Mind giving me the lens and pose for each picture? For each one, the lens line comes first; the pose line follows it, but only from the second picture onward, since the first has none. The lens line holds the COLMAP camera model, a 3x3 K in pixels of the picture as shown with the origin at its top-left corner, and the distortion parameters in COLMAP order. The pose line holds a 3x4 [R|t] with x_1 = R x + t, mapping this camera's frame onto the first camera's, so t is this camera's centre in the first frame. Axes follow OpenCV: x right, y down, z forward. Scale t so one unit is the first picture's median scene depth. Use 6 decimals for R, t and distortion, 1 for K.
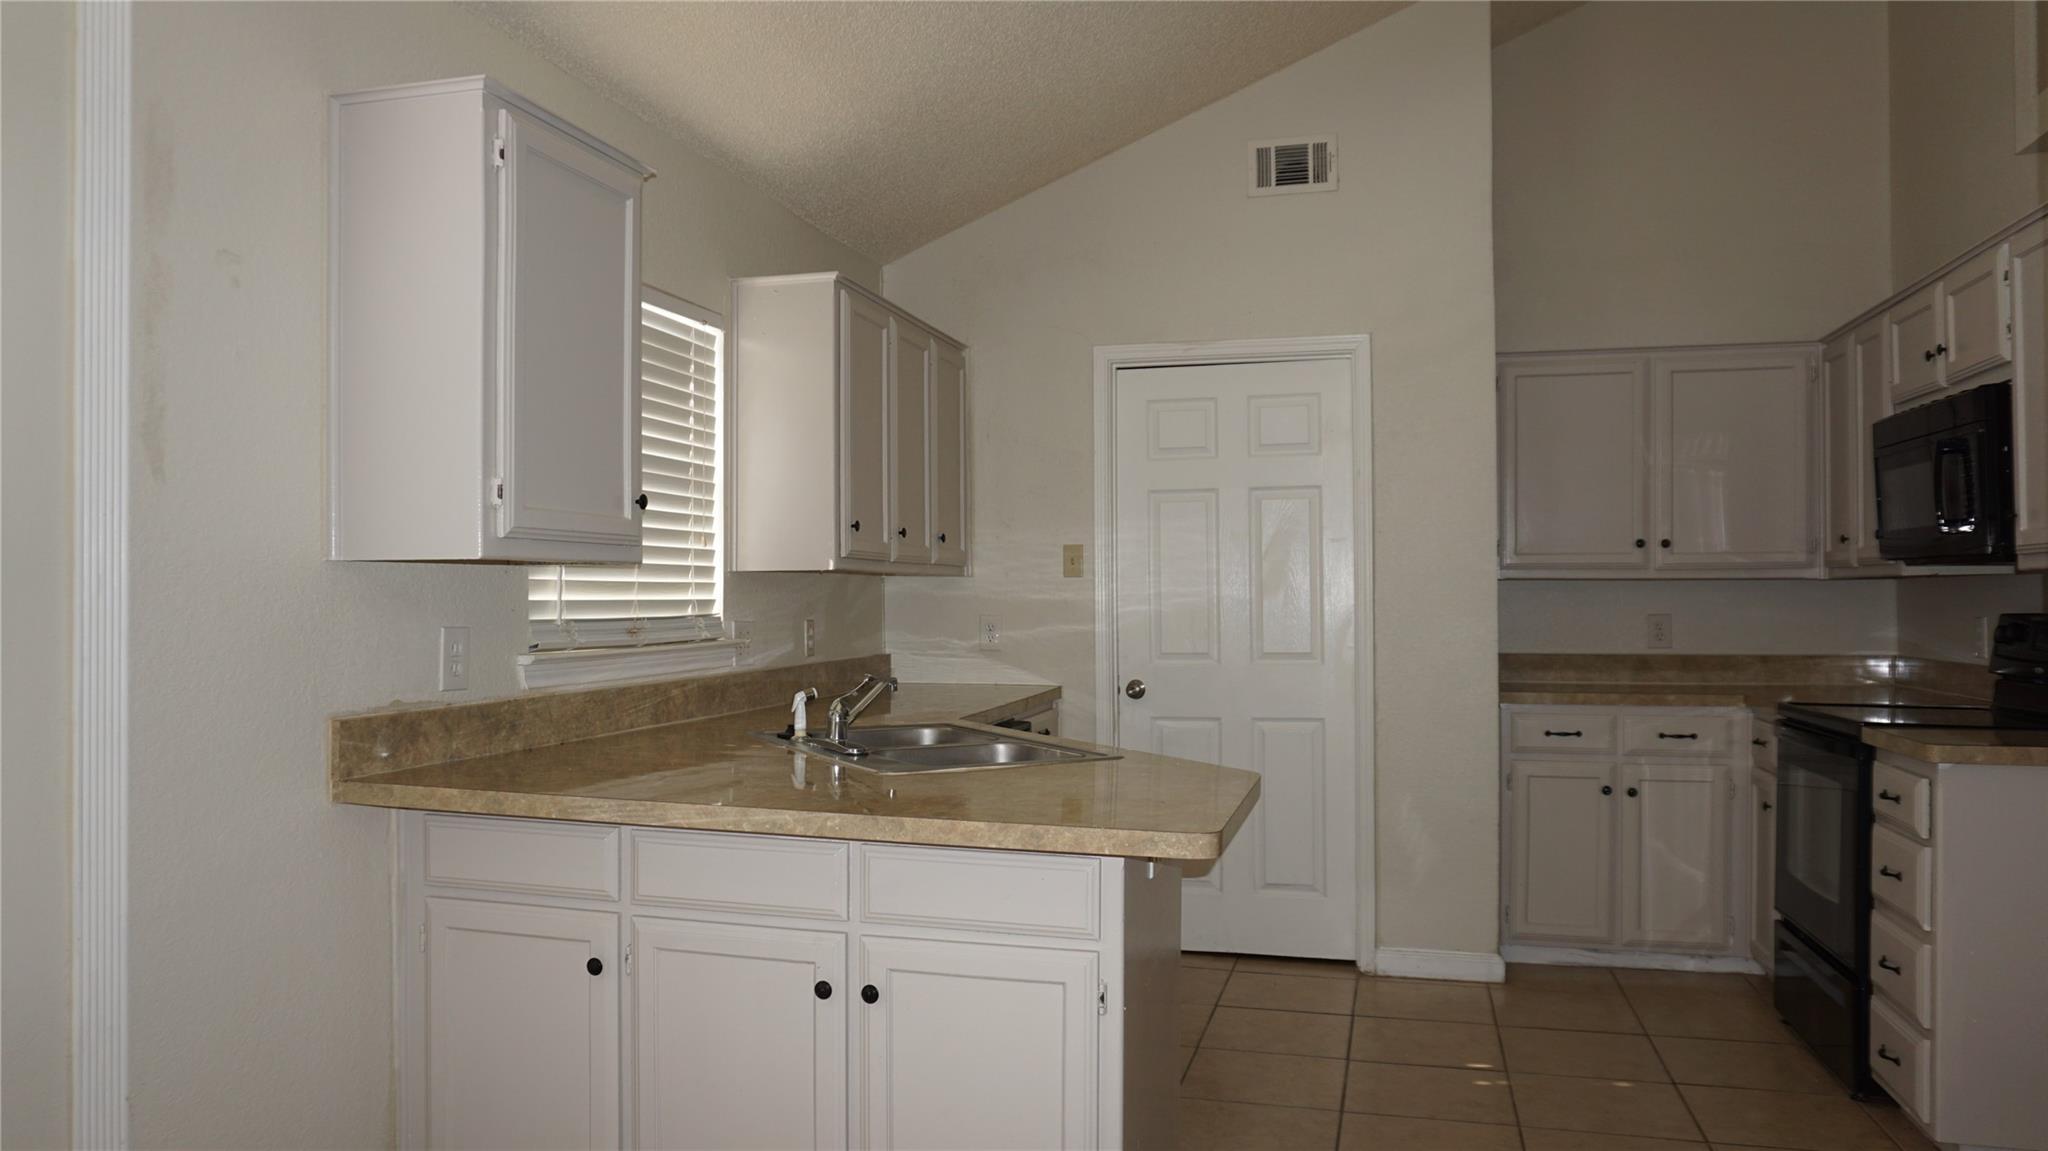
lens RADIAL K [[1421.7, 0, 1019.7], [0, 1421.7, 577.5], [0, 0, 1]] dist [-0.006364, -0.000798]
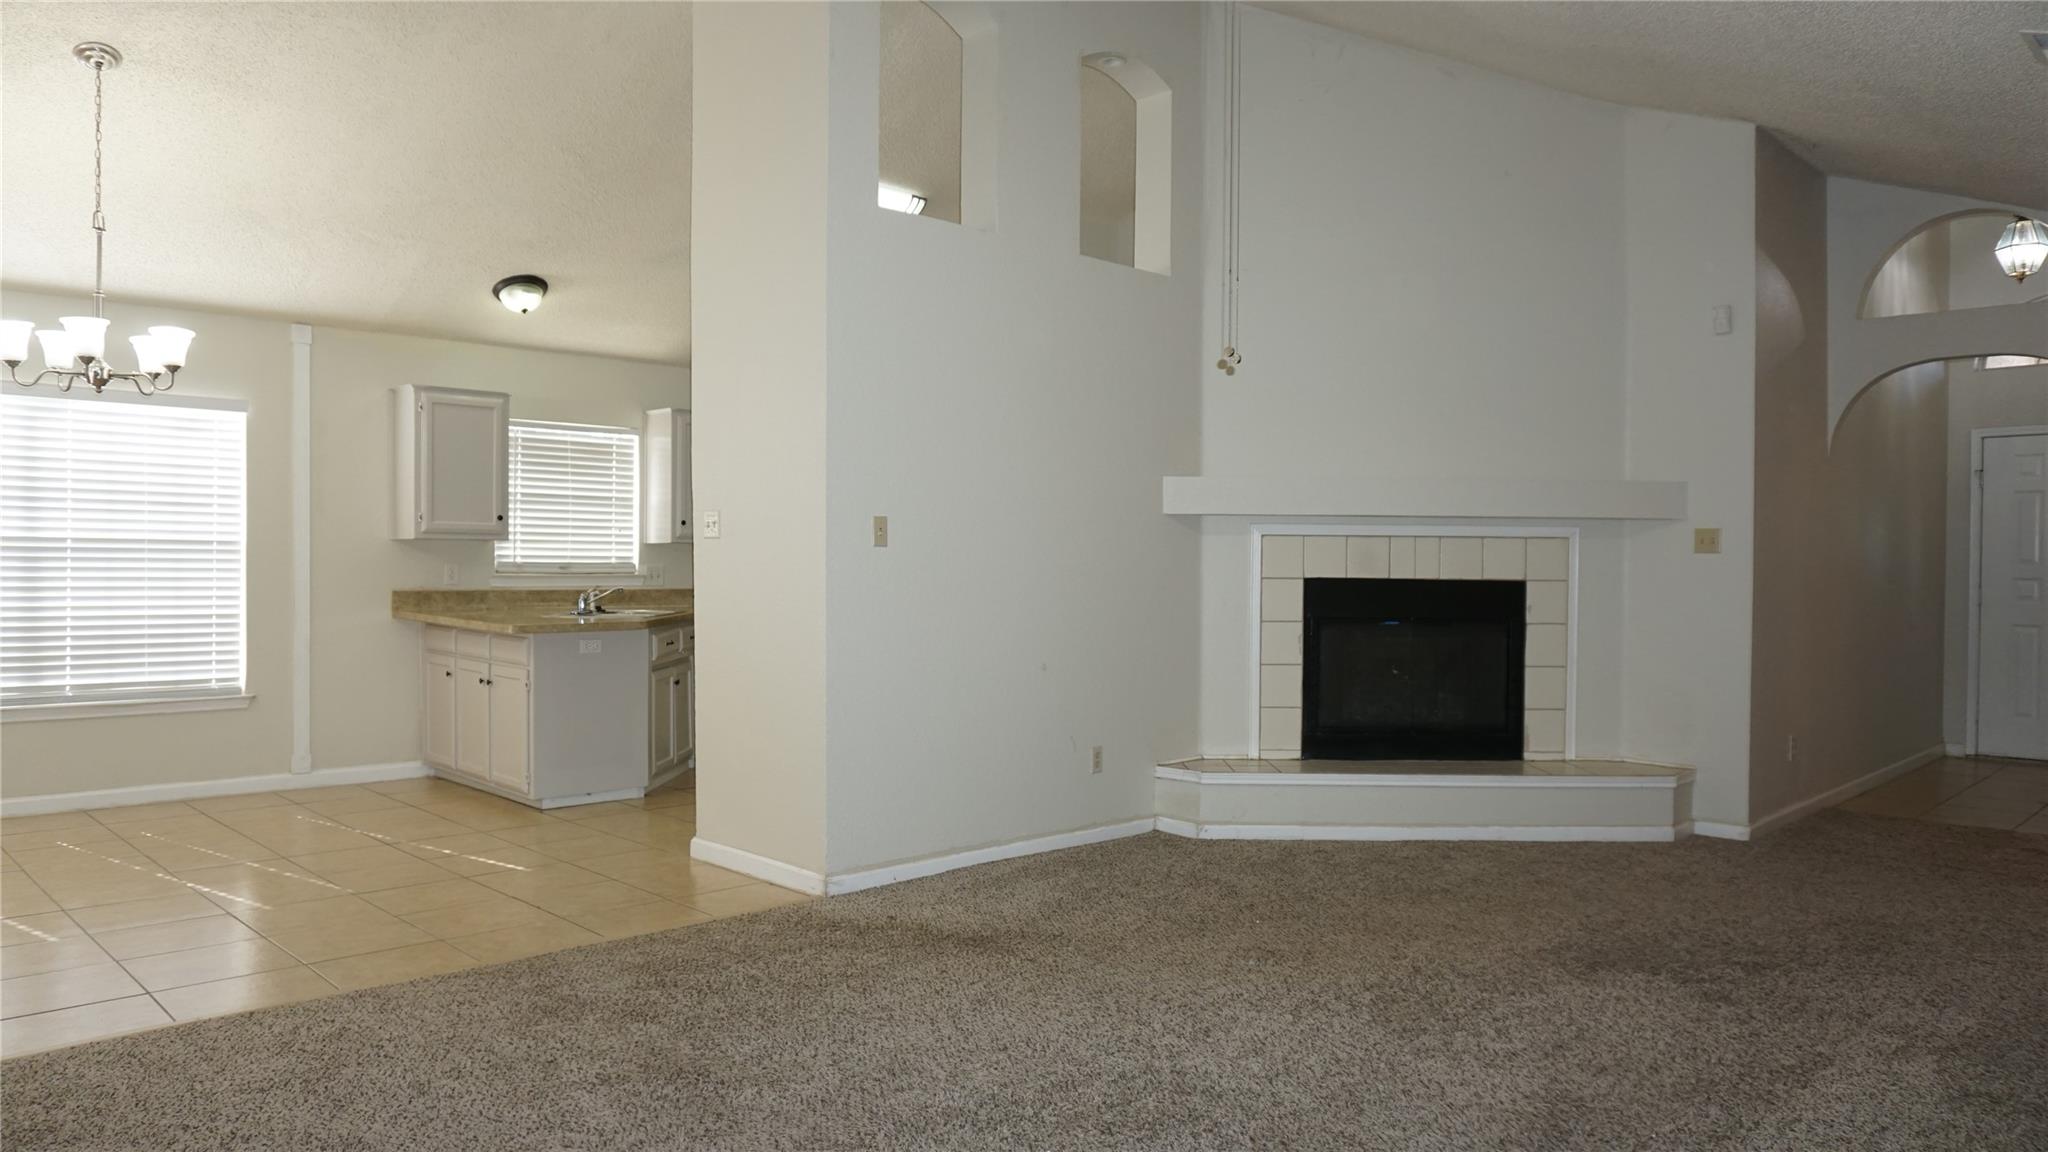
lens RADIAL K [[1421.7, 0, 1027.1], [0, 1421.7, 575.4], [0, 0, 1]] dist [-0.006364, -0.000798]
pose [[0.855258, 0.004582, -0.518182, 1.489351], [0.001633, 0.999932, 0.011537, 0.020989], [0.518200, -0.010713, 0.855192, -0.603702]]
